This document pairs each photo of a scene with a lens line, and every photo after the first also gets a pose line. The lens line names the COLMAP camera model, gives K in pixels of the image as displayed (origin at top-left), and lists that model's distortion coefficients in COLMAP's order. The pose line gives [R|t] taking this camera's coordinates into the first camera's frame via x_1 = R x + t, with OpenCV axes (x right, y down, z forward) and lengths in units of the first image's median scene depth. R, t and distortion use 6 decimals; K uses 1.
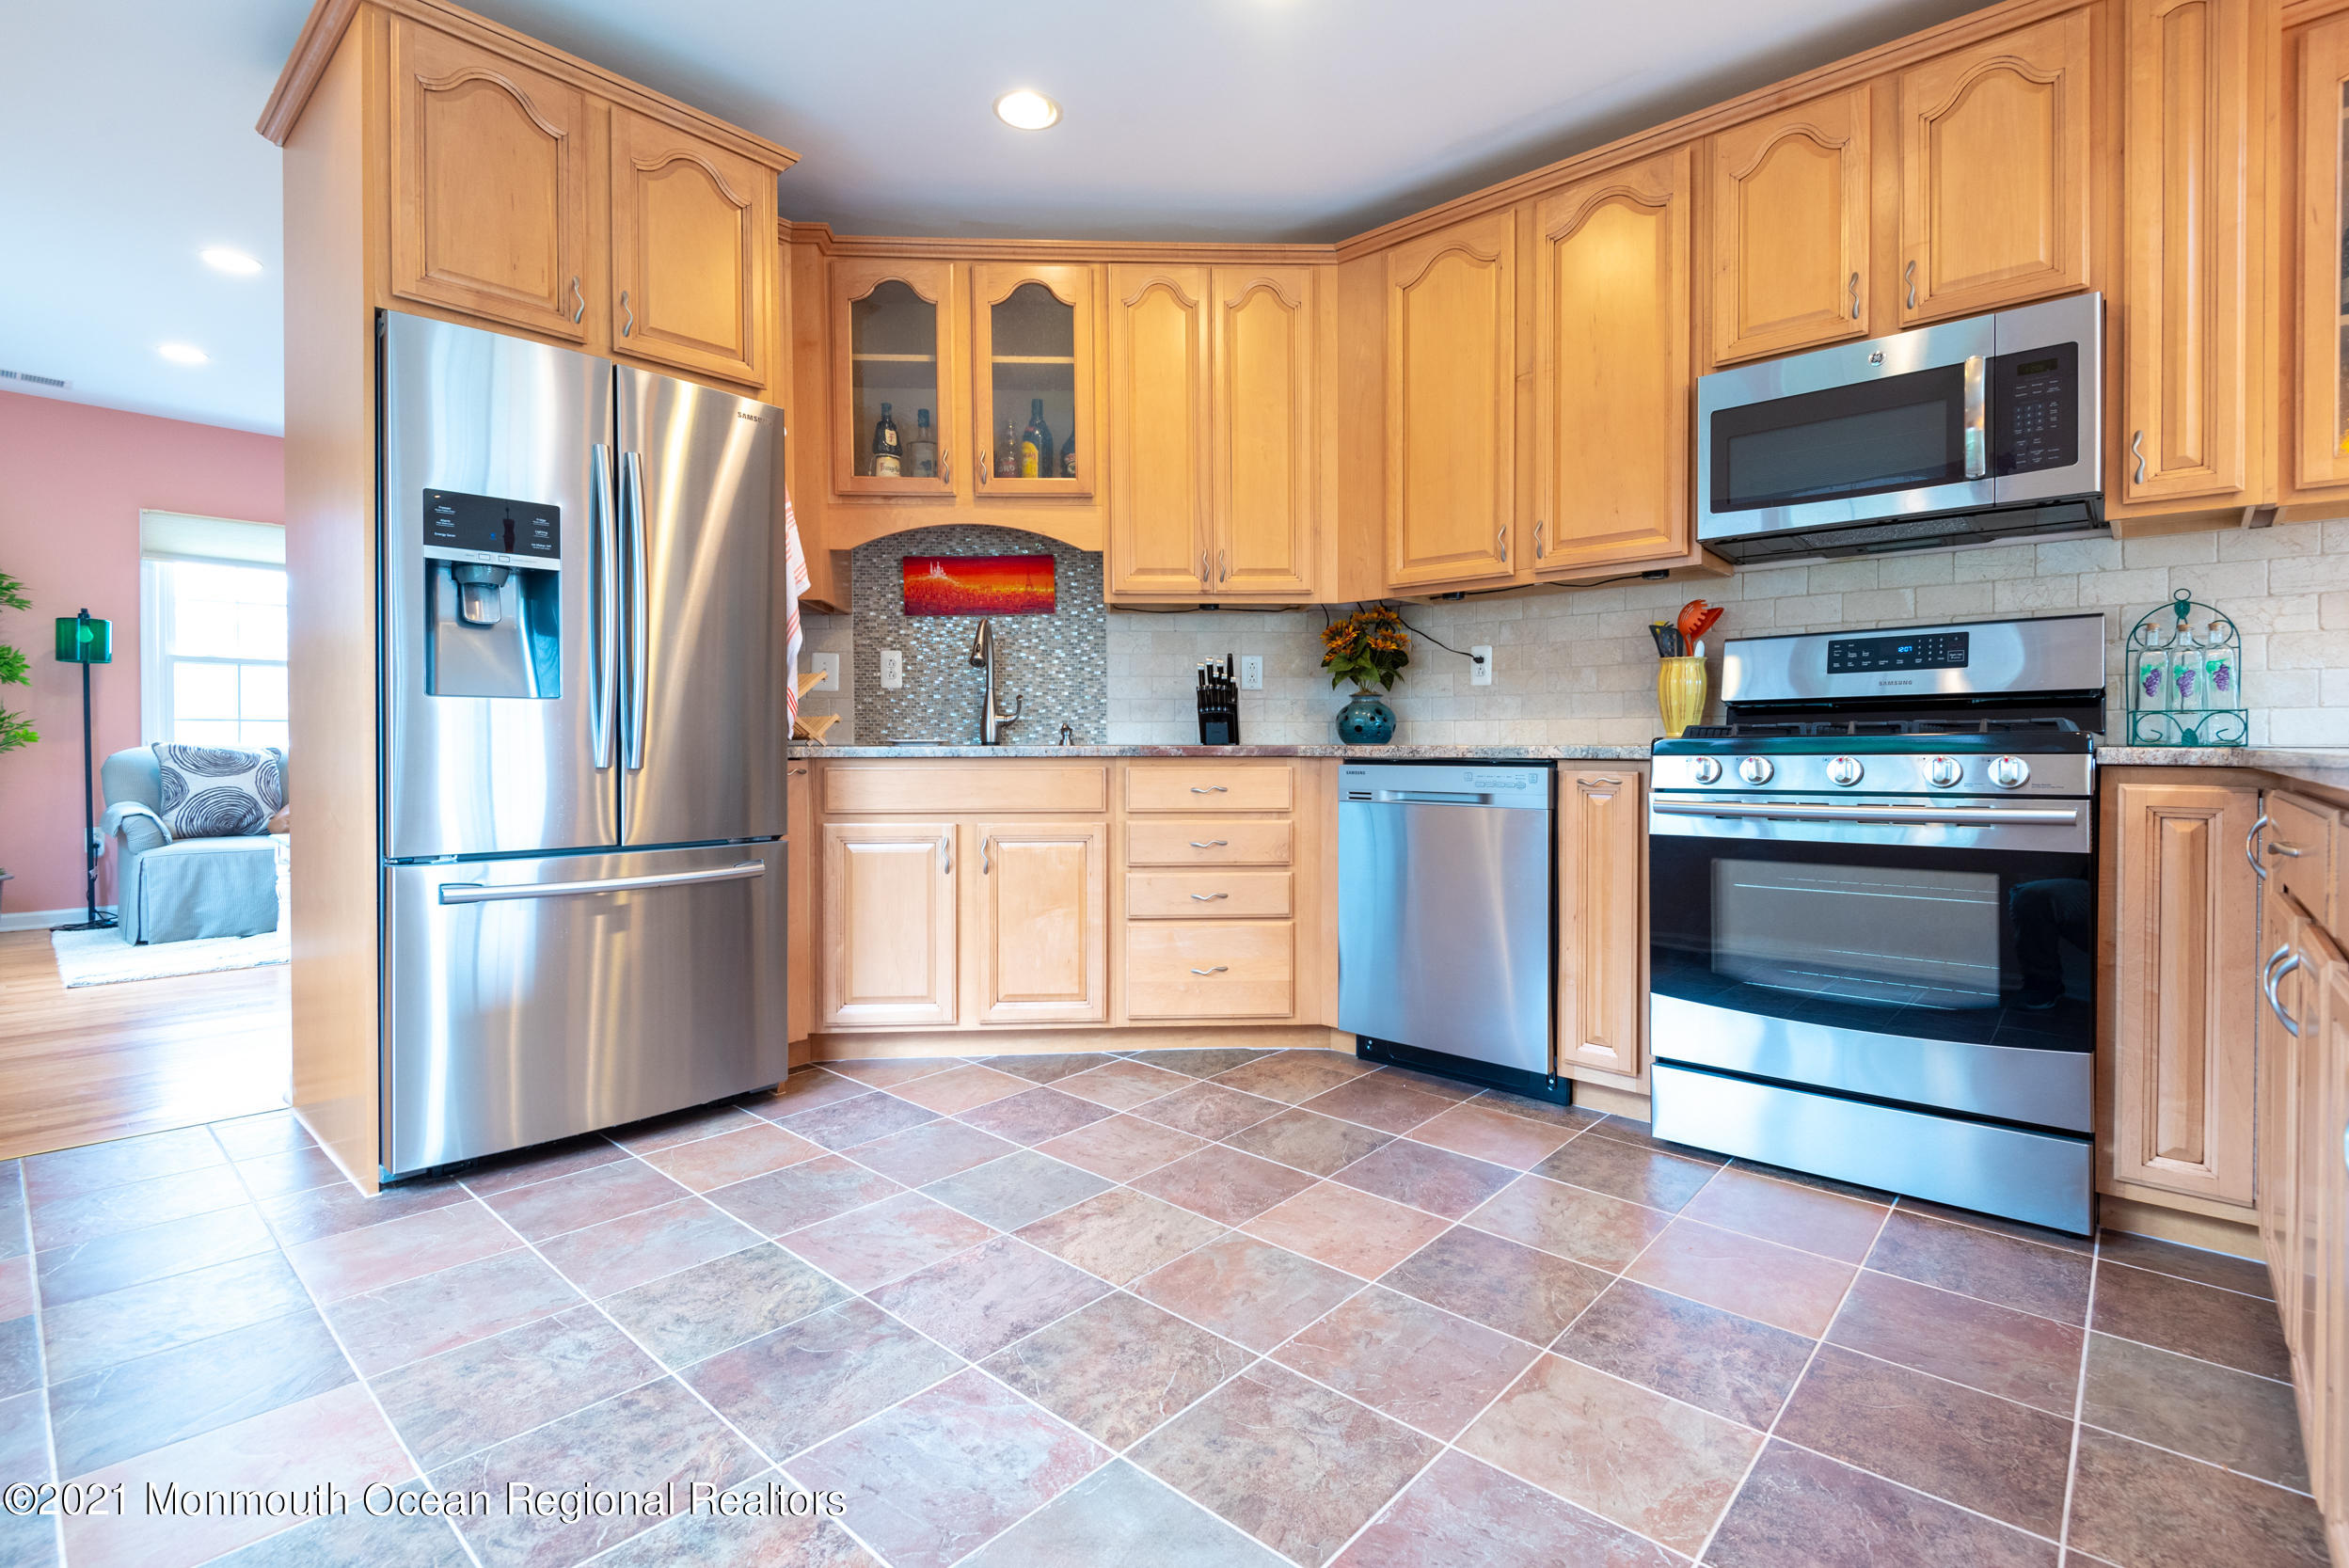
lens RADIAL K [[1082.2, 0, 1176.2], [0, 1082.2, 750.0], [0, 0, 1]] dist [0.030789, -0.019105]
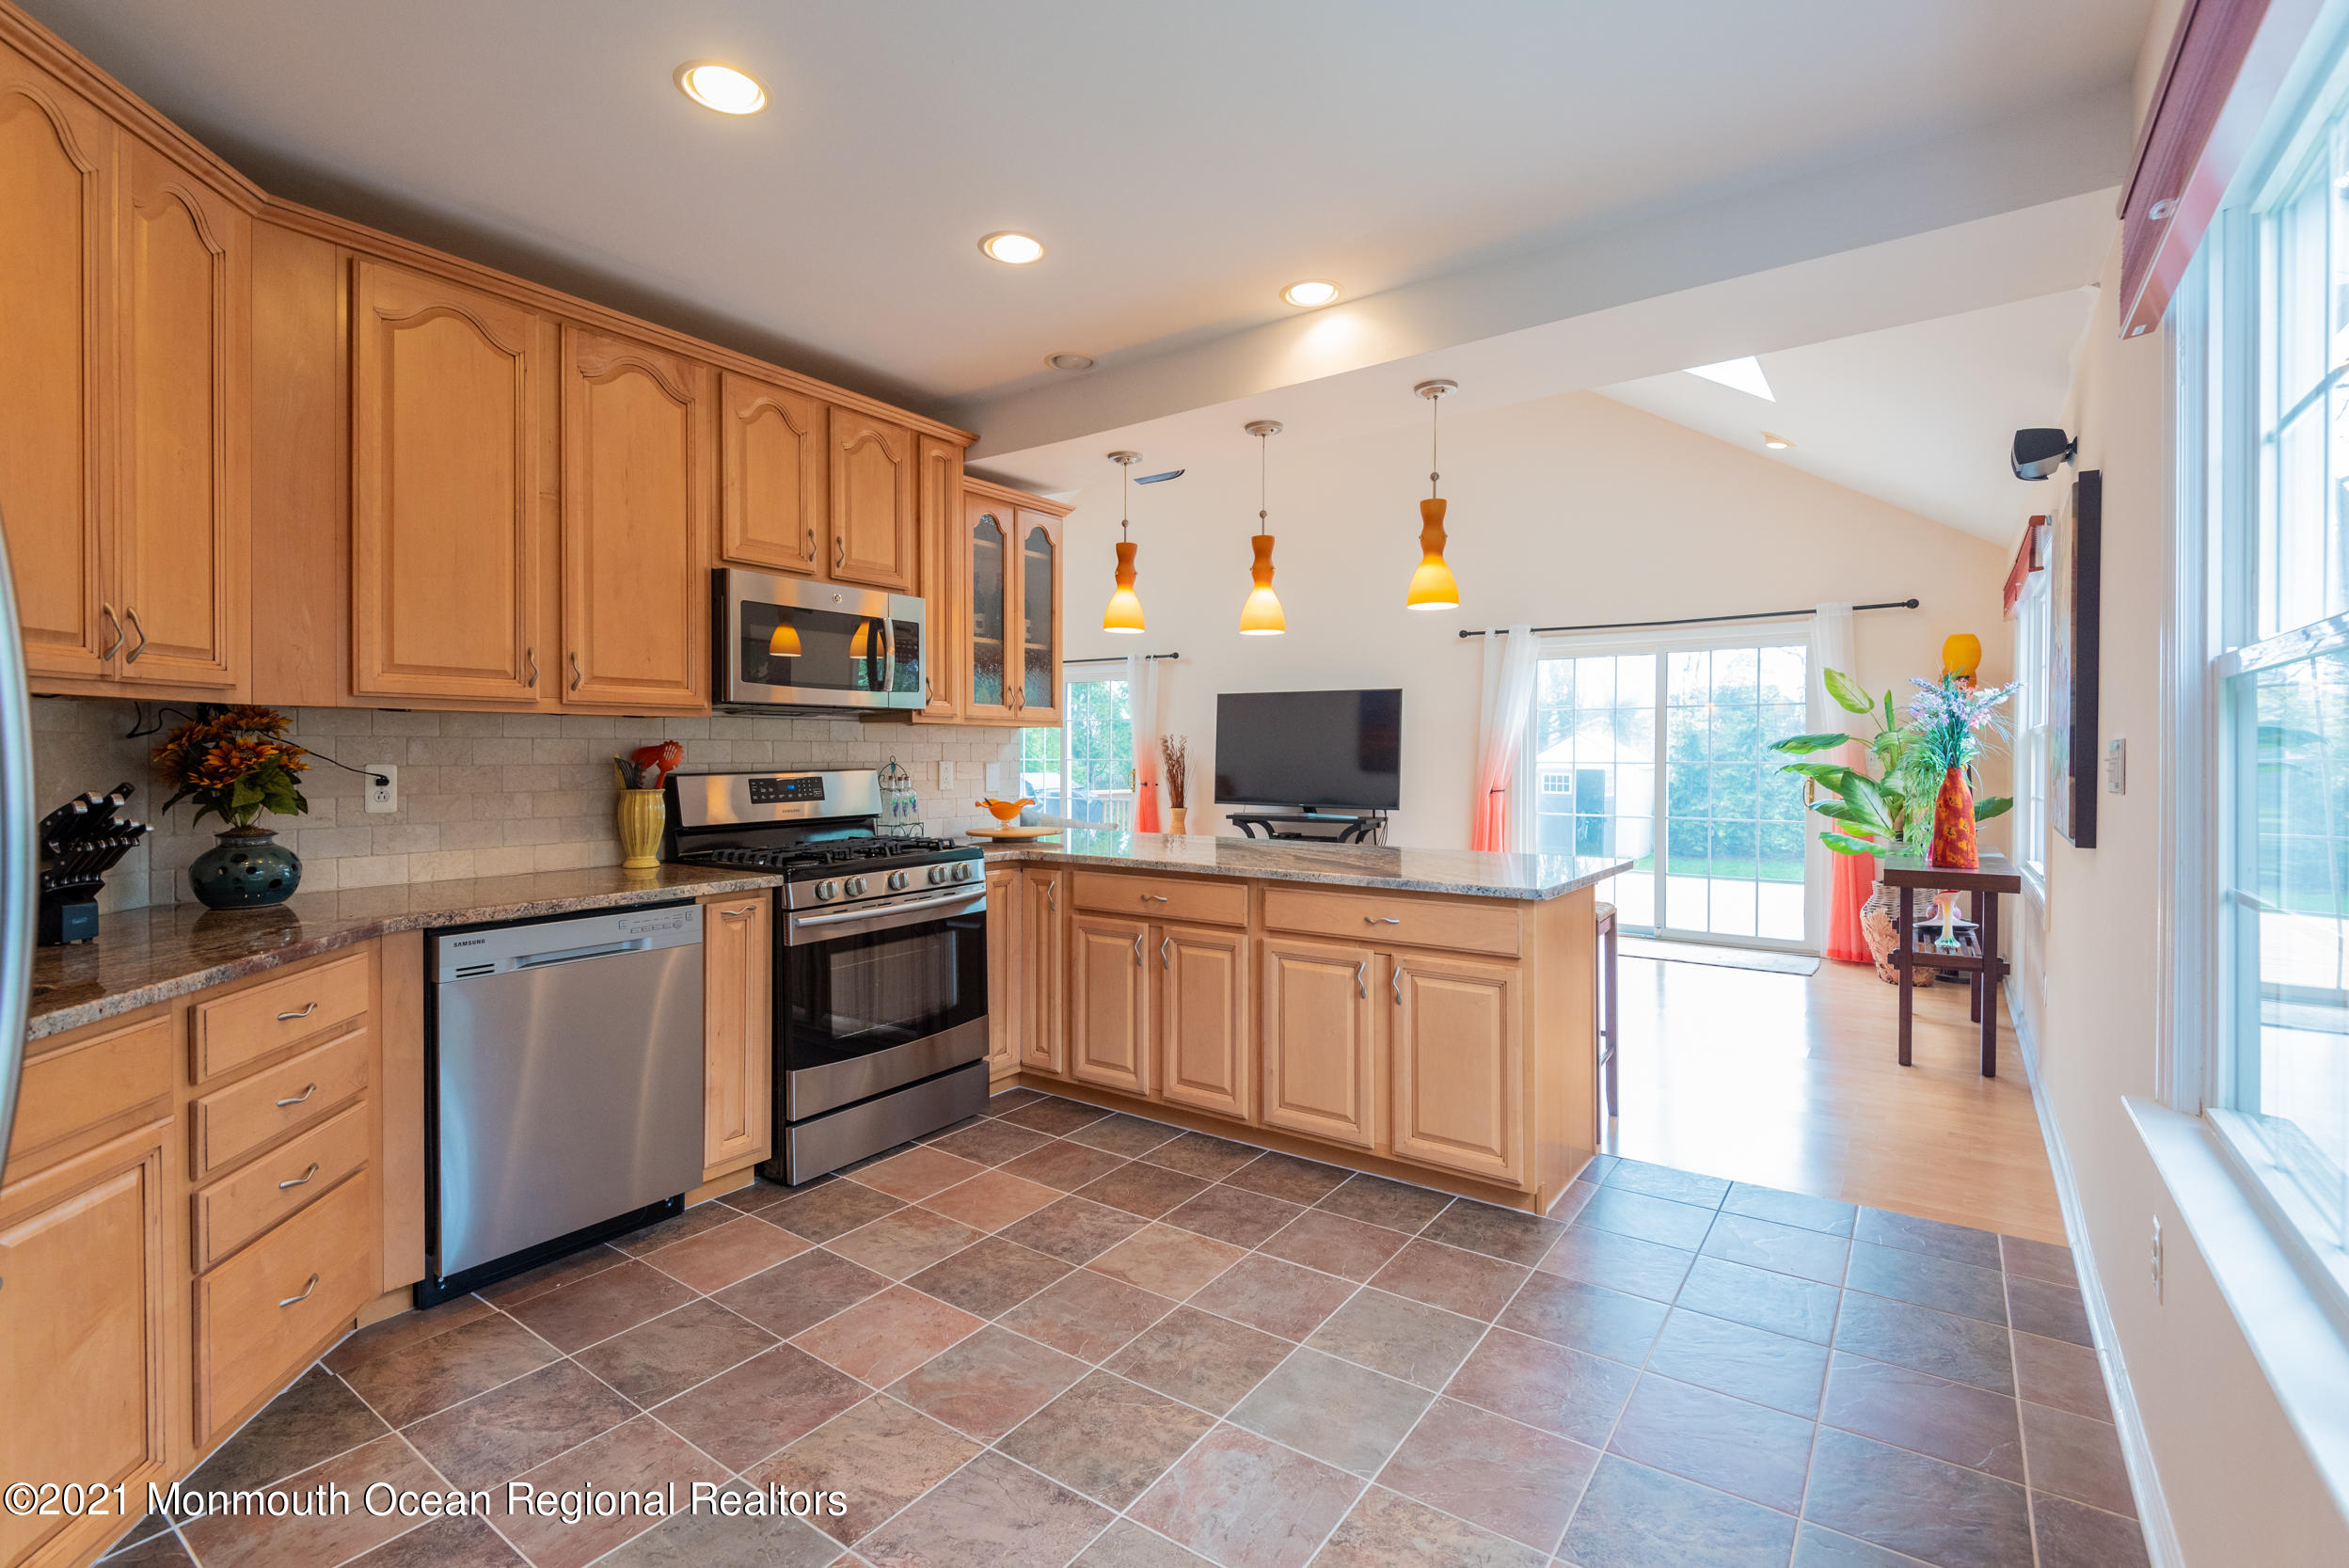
lens RADIAL K [[1082.2, 0, 1176.2], [0, 1082.2, 750.0], [0, 0, 1]] dist [0.030789, -0.019105]
pose [[-0.128336, -0.000931, 0.991730, -0.884263], [0.002596, 0.999996, 0.001275, -0.152718], [-0.991727, 0.002738, -0.128333, 0.732435]]
